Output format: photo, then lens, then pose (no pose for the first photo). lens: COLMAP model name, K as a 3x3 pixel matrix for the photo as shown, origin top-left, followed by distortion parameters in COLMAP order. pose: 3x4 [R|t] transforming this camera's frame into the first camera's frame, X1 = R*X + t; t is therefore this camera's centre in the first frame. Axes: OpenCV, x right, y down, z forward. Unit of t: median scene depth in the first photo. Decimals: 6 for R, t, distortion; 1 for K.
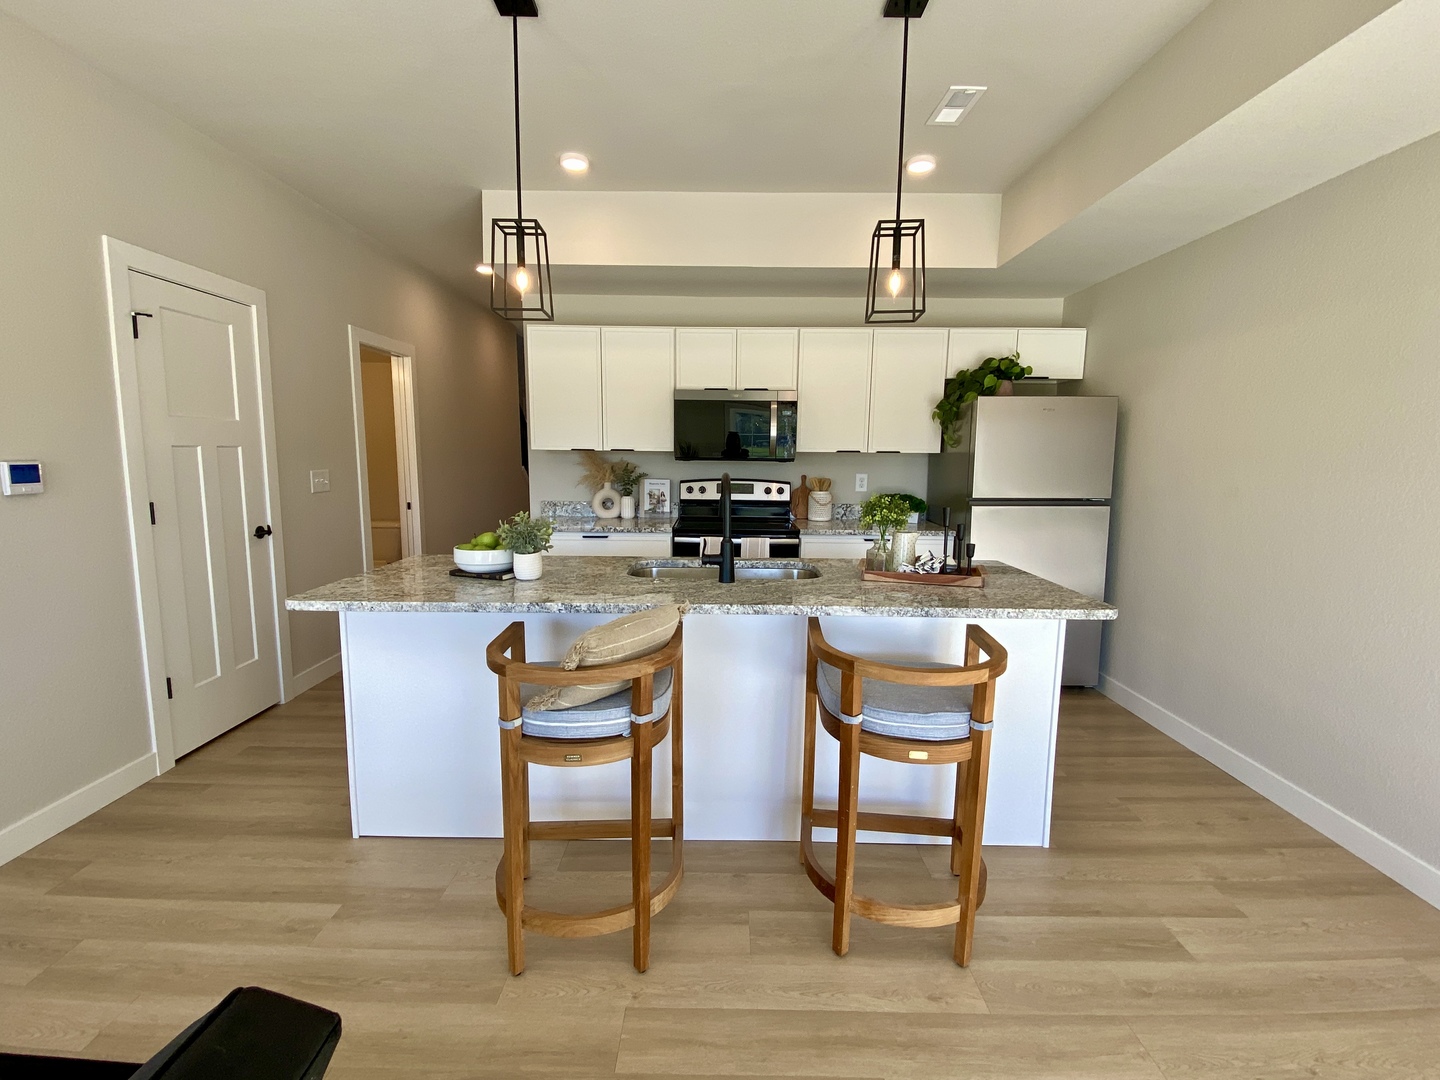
lens RADIAL K [[658.9, 0, 712.8], [0, 658.9, 542.5], [0, 0, 1]] dist [0.020432, -0.003488]
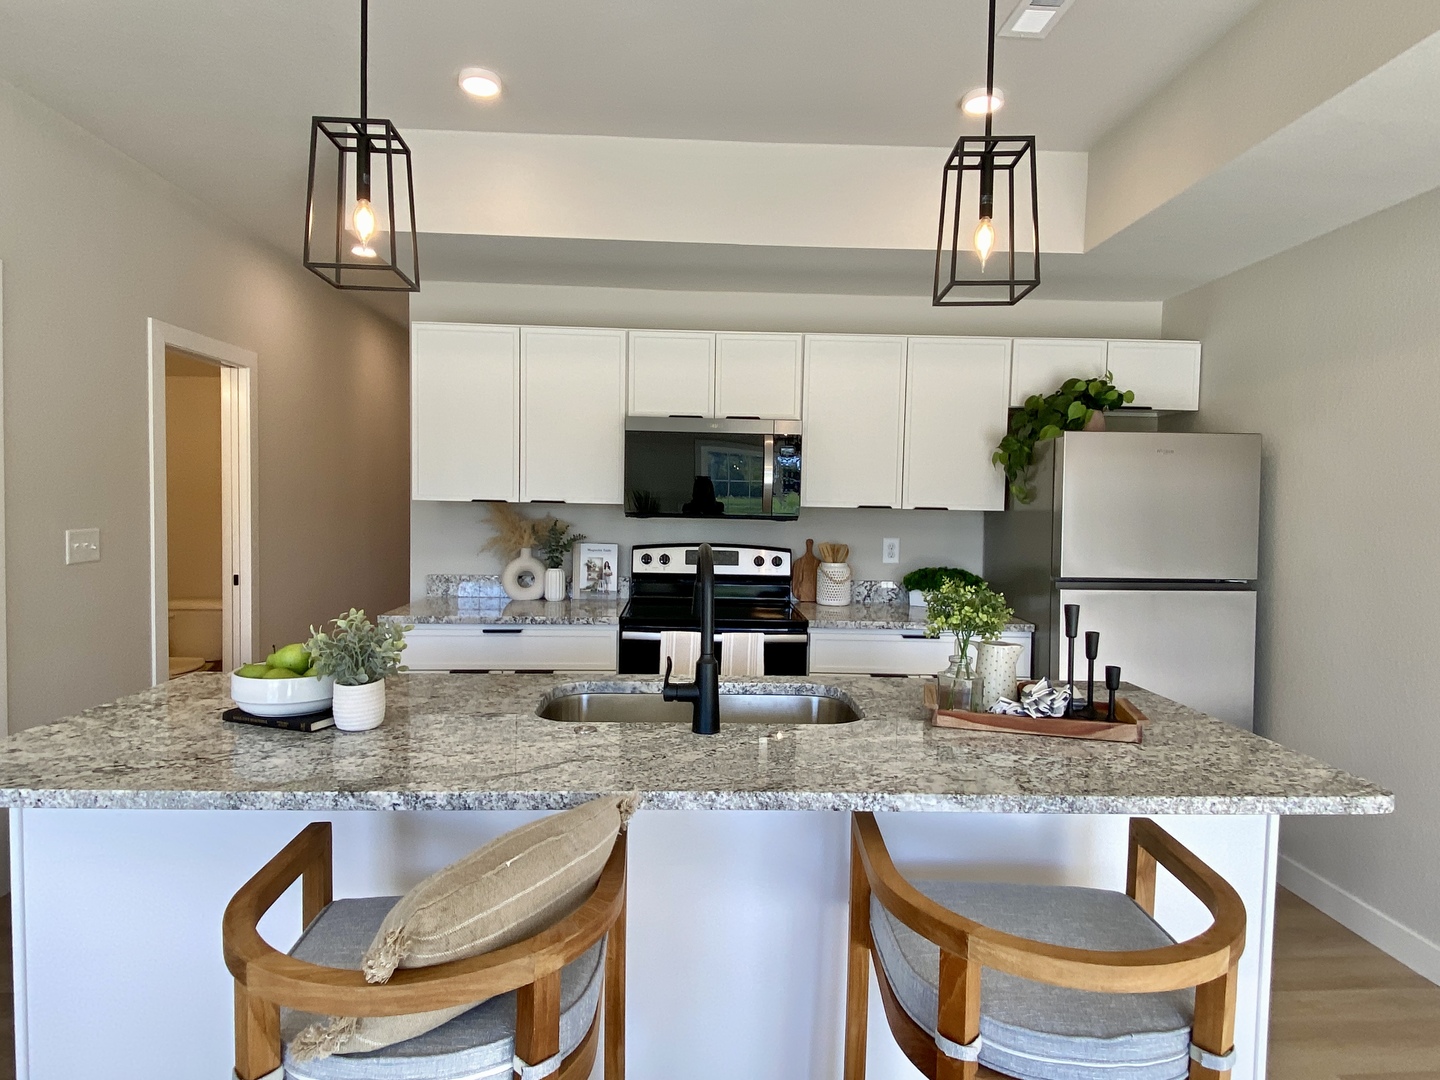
lens RADIAL K [[821.5, 0, 716.7], [0, 821.5, 542.3], [0, 0, 1]] dist [-0.002551, -0.003281]
pose [[0.998811, 0.006886, 0.048268, -0.003538], [-0.002669, 0.996213, -0.086902, -0.028849], [-0.048684, 0.086670, 0.995047, 0.171371]]
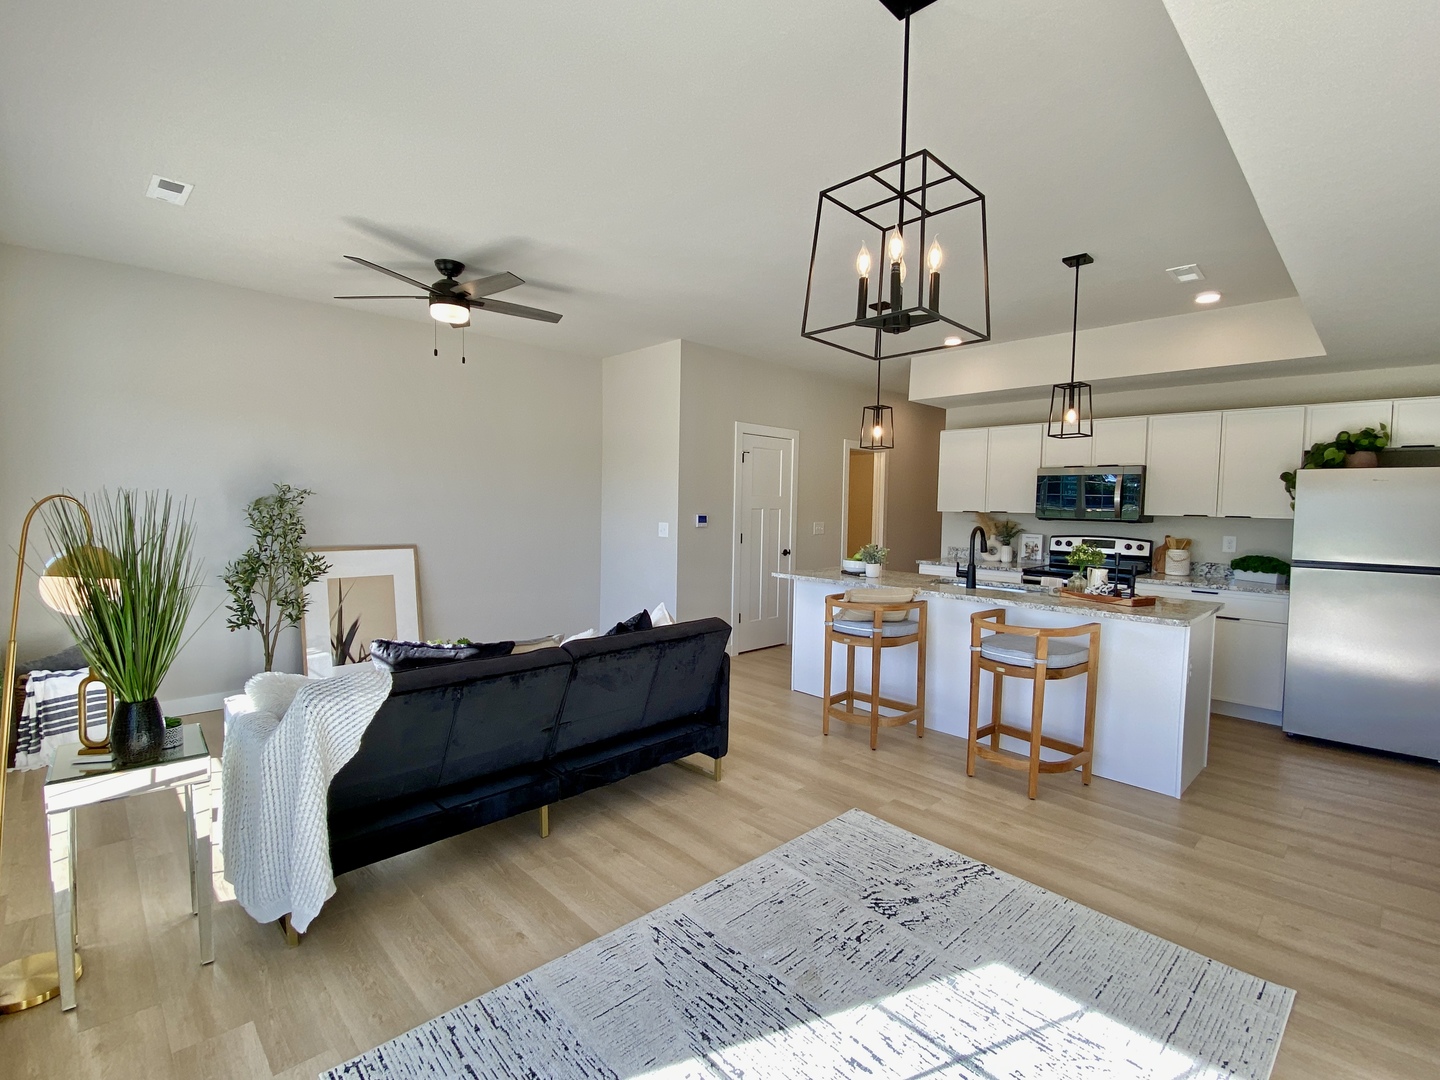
lens RADIAL K [[658.9, 0, 725.1], [0, 658.9, 542.3], [0, 0, 1]] dist [0.020432, -0.003488]
pose [[0.714858, 0.046490, -0.697722, 0.500122], [-0.106457, 0.993392, -0.042880, 0.053543], [0.691118, 0.104930, 0.715084, -0.465070]]
